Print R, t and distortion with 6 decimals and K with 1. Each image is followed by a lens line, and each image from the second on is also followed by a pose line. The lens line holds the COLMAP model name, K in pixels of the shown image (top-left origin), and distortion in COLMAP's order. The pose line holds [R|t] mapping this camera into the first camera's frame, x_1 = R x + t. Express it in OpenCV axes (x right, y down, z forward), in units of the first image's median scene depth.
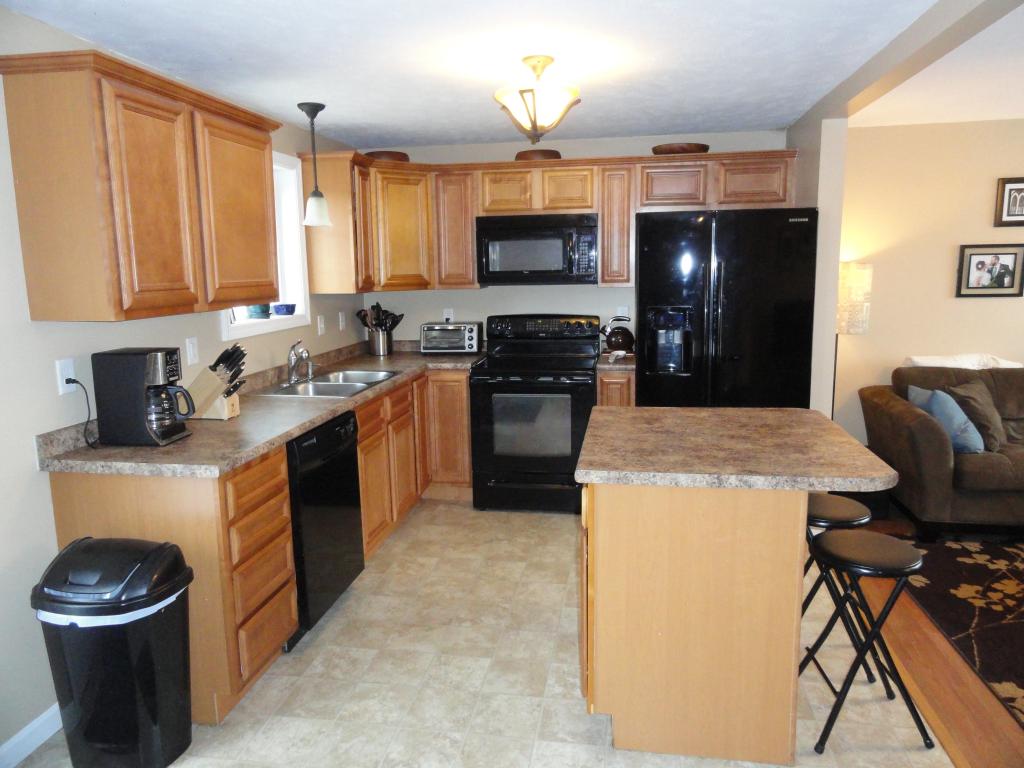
lens RADIAL K [[713.6, 0, 512.0], [0, 713.6, 384.0], [0, 0, 1]] dist [-0.004226, 0.009047]
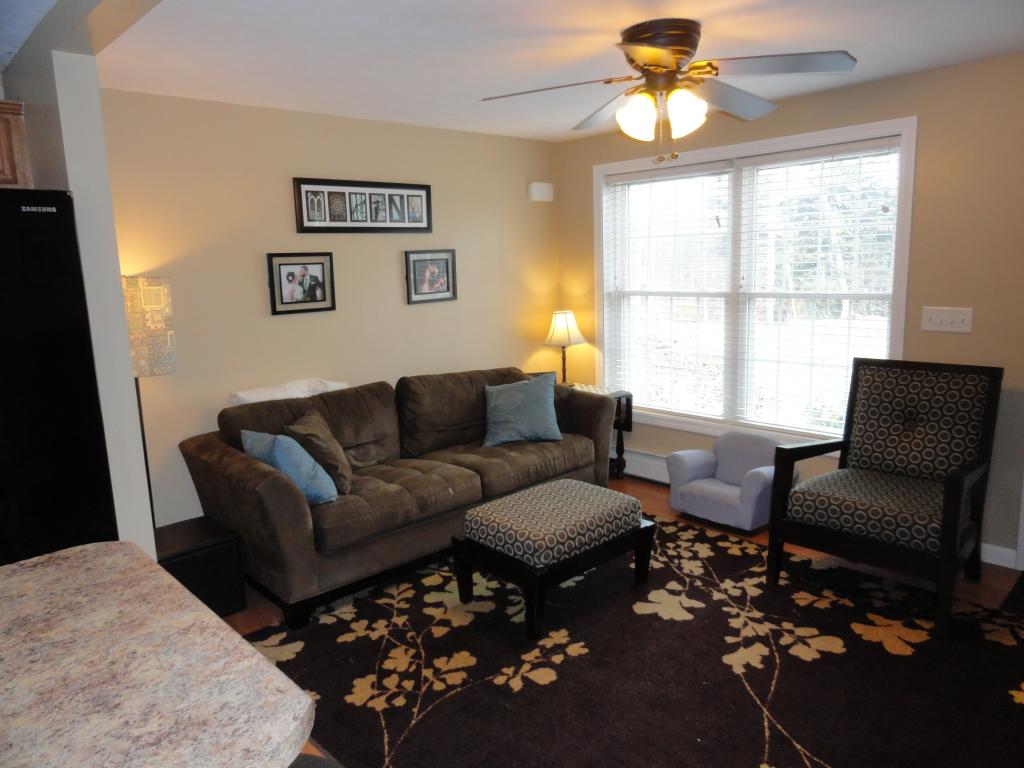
lens RADIAL K [[713.6, 0, 512.0], [0, 713.6, 384.0], [0, 0, 1]] dist [-0.004226, 0.009047]
pose [[0.607320, -0.135292, 0.782853, 0.139050], [0.147340, 0.987479, 0.056353, -0.052893], [-0.780675, 0.081121, 0.619650, 0.295937]]
